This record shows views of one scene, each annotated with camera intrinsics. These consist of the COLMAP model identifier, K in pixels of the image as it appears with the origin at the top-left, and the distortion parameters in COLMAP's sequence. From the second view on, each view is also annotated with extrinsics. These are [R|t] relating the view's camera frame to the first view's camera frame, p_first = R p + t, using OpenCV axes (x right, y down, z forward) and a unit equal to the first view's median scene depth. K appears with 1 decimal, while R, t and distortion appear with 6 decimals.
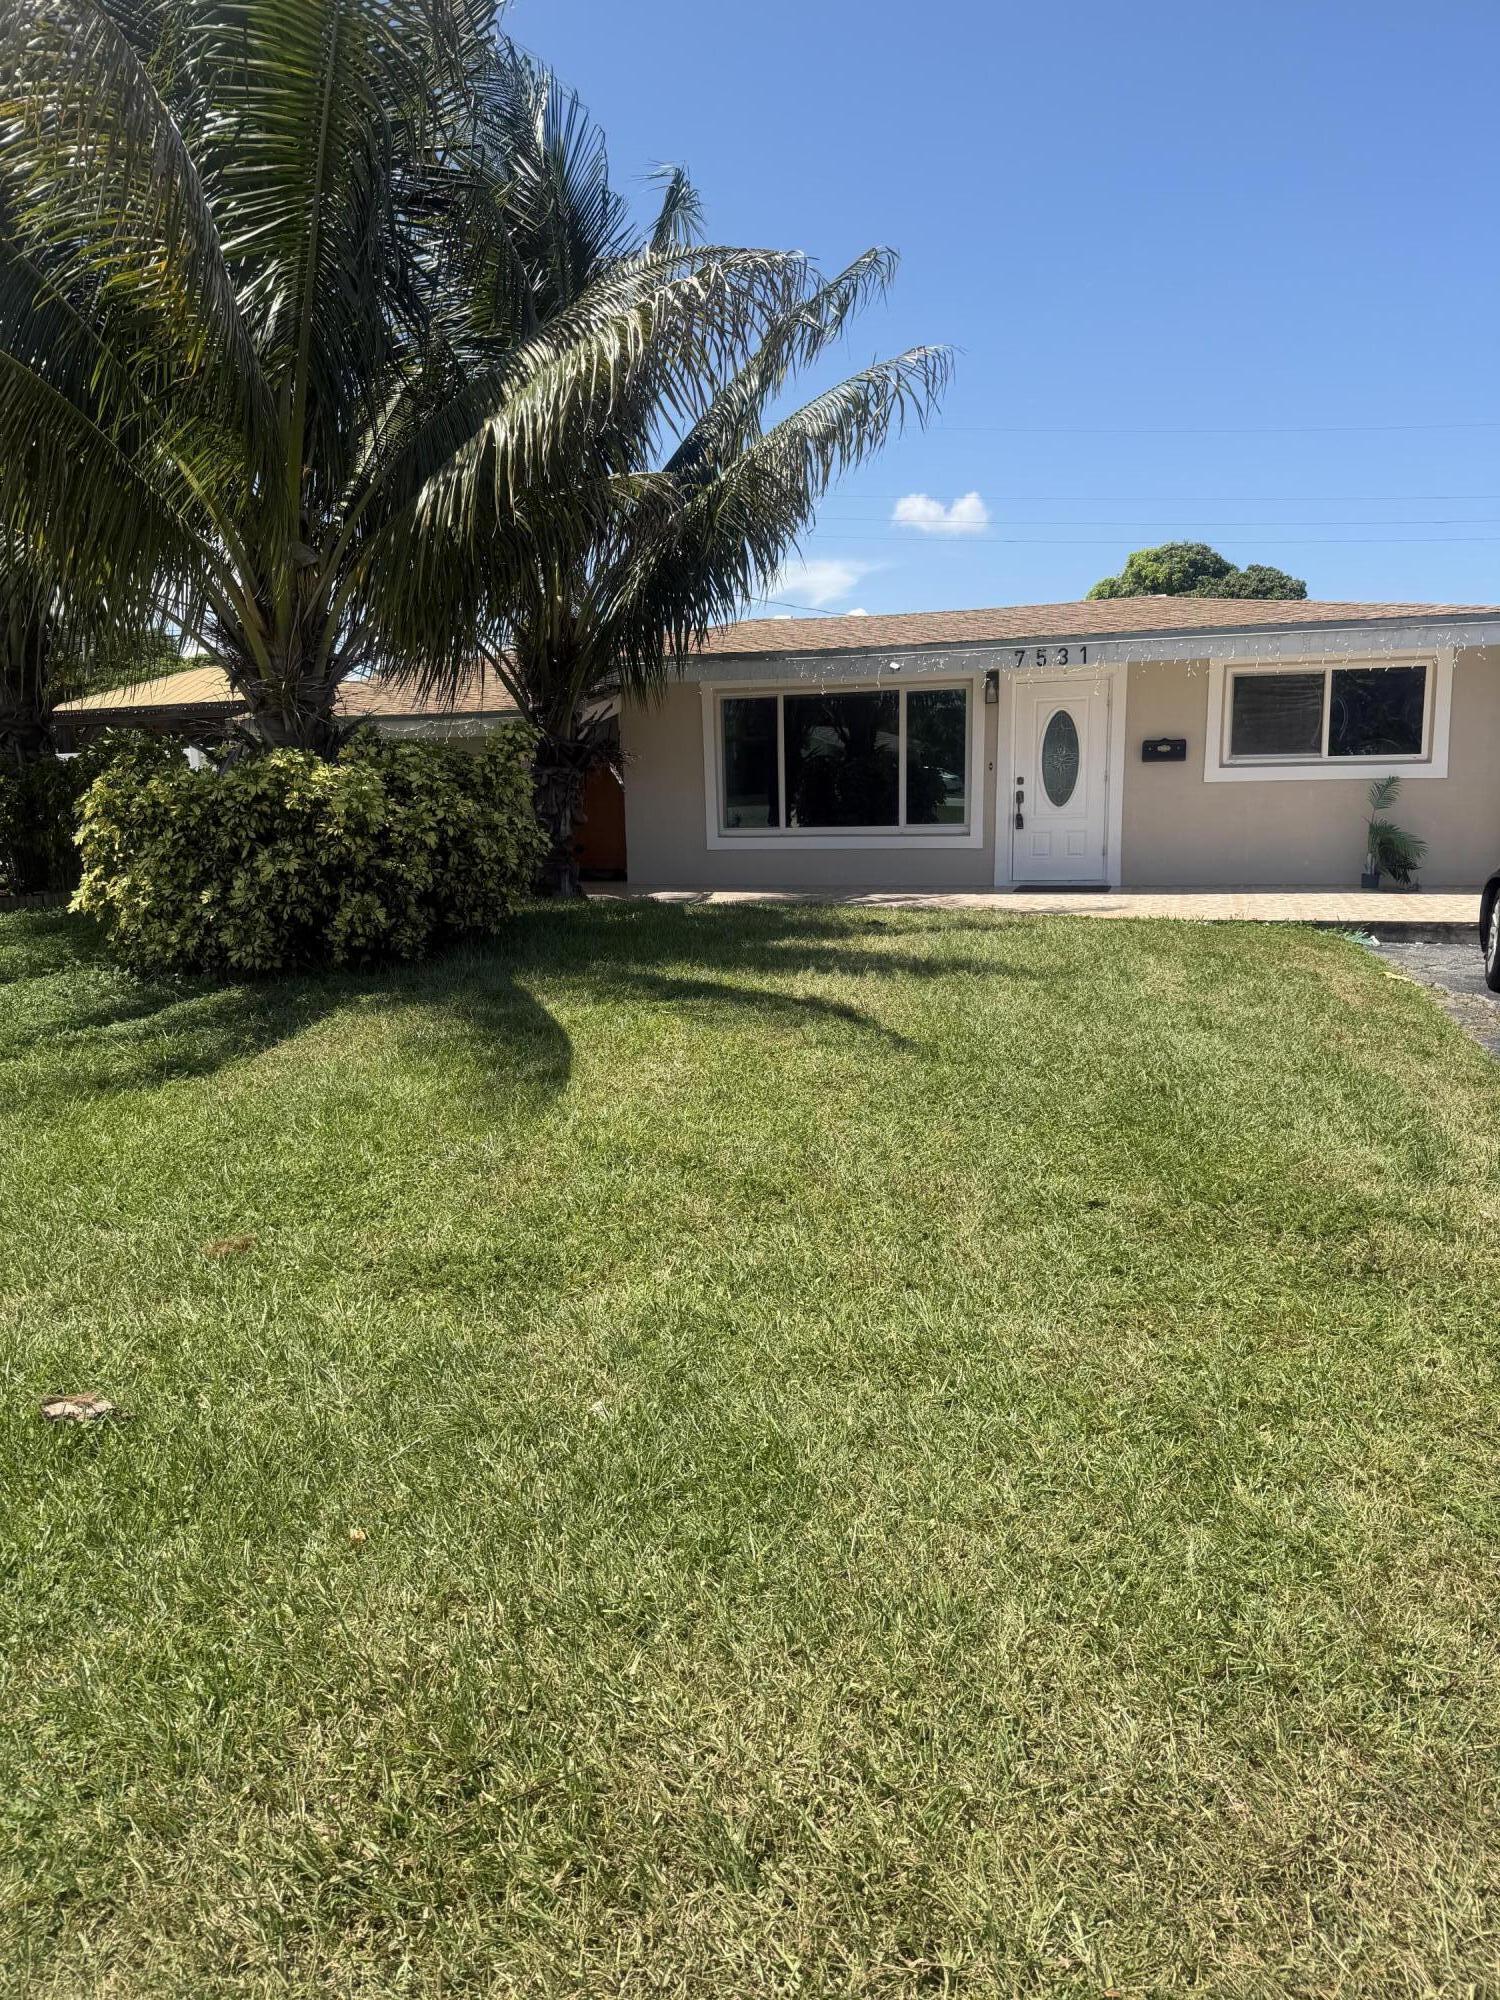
lens RADIAL K [[1426.5, 0, 750.0], [0, 1426.5, 1000.0], [0, 0, 1]] dist [0.178408, -0.366466]
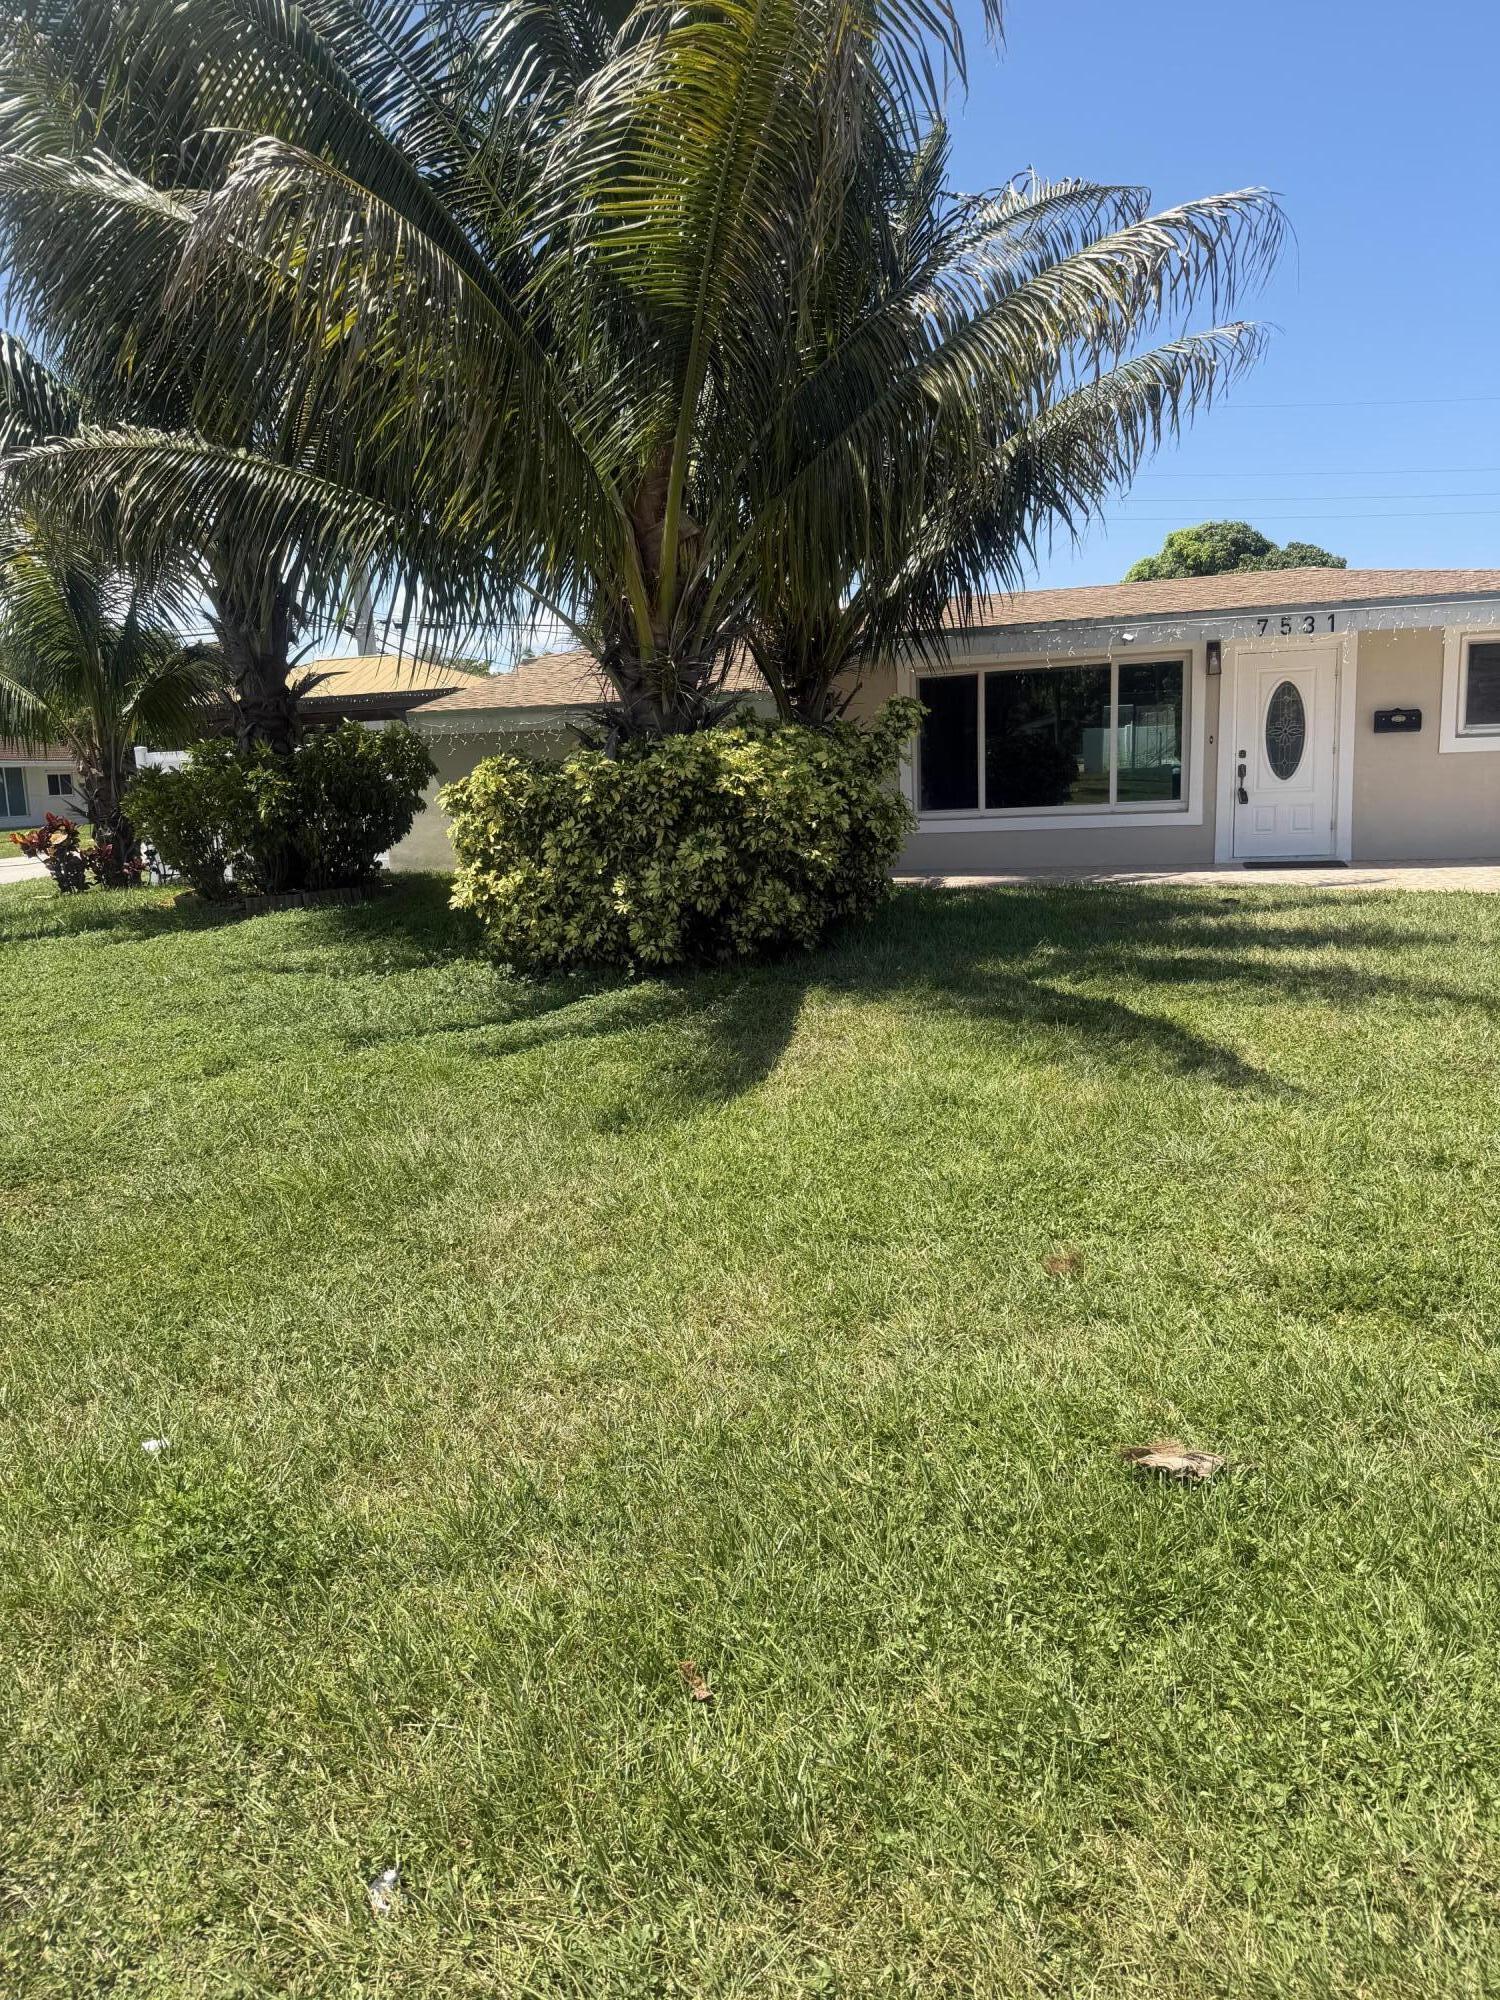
lens RADIAL K [[1426.5, 0, 750.0], [0, 1426.5, 1000.0], [0, 0, 1]] dist [0.178408, -0.366466]
pose [[0.999387, -0.023181, 0.026233, -0.178084], [0.023039, 0.999718, 0.005734, -0.000955], [-0.026359, -0.005126, 0.999639, 0.035944]]
